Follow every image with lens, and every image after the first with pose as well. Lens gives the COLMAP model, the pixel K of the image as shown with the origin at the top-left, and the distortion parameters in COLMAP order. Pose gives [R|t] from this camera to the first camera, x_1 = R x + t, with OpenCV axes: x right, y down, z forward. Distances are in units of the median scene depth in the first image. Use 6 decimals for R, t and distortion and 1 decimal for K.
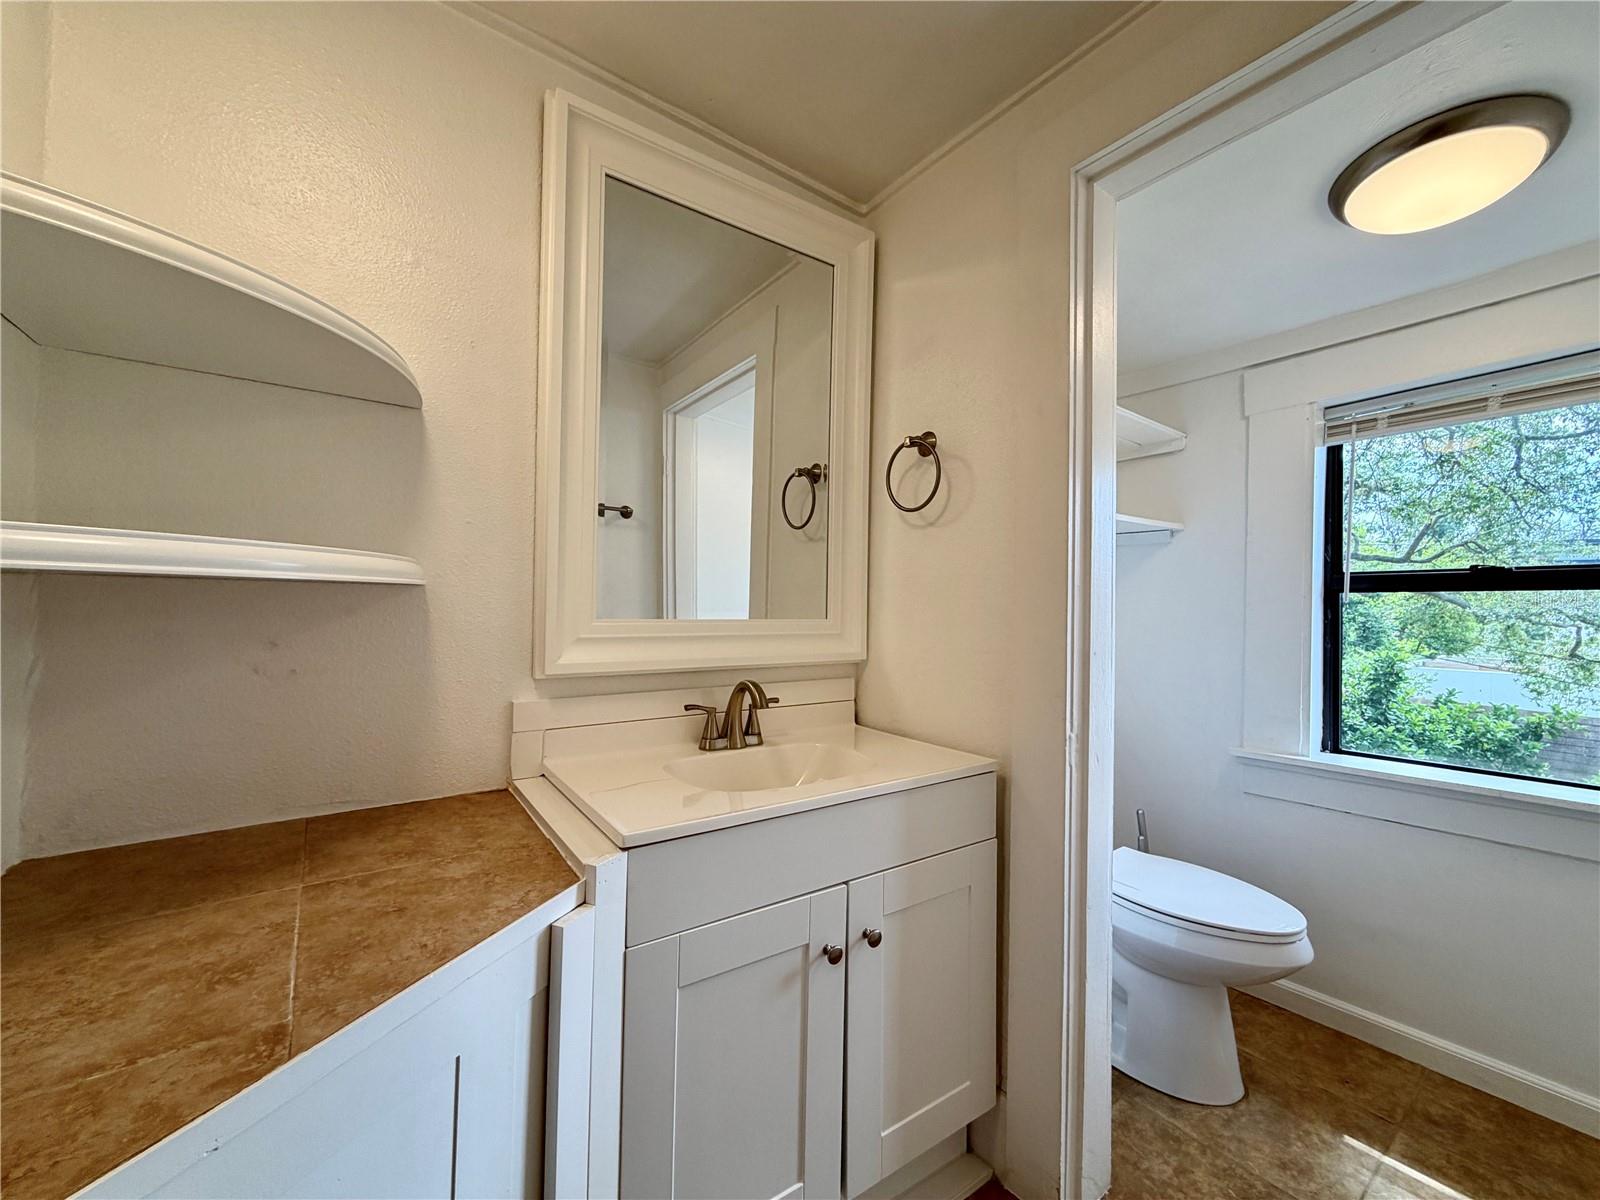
lens RADIAL K [[635.6, 0, 801.0], [0, 635.6, 603.7], [0, 0, 1]] dist [-0.002148, 0.000140]
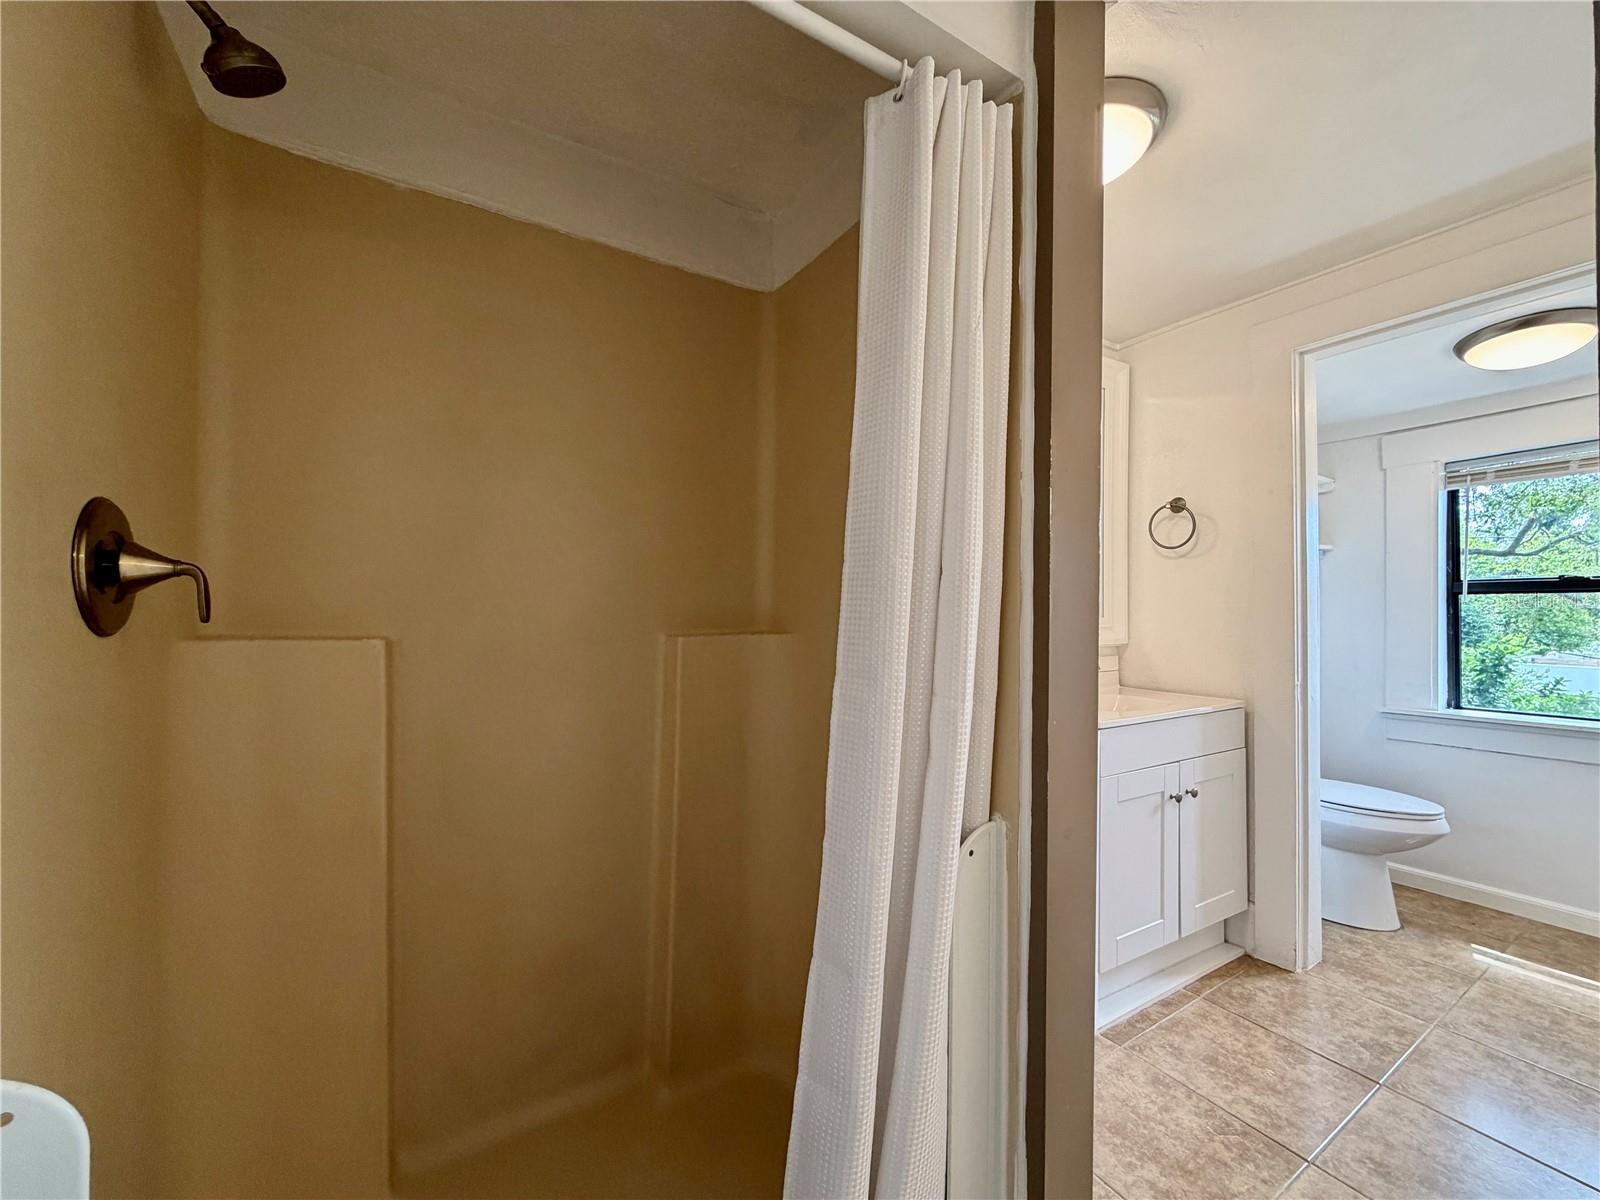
lens RADIAL K [[635.6, 0, 798.1], [0, 635.6, 603.1], [0, 0, 1]] dist [-0.002148, 0.000140]
pose [[0.996520, -0.013416, -0.082267, -0.513287], [0.013121, 0.999905, -0.004136, -0.012516], [0.082314, 0.003042, 0.996602, -0.539444]]
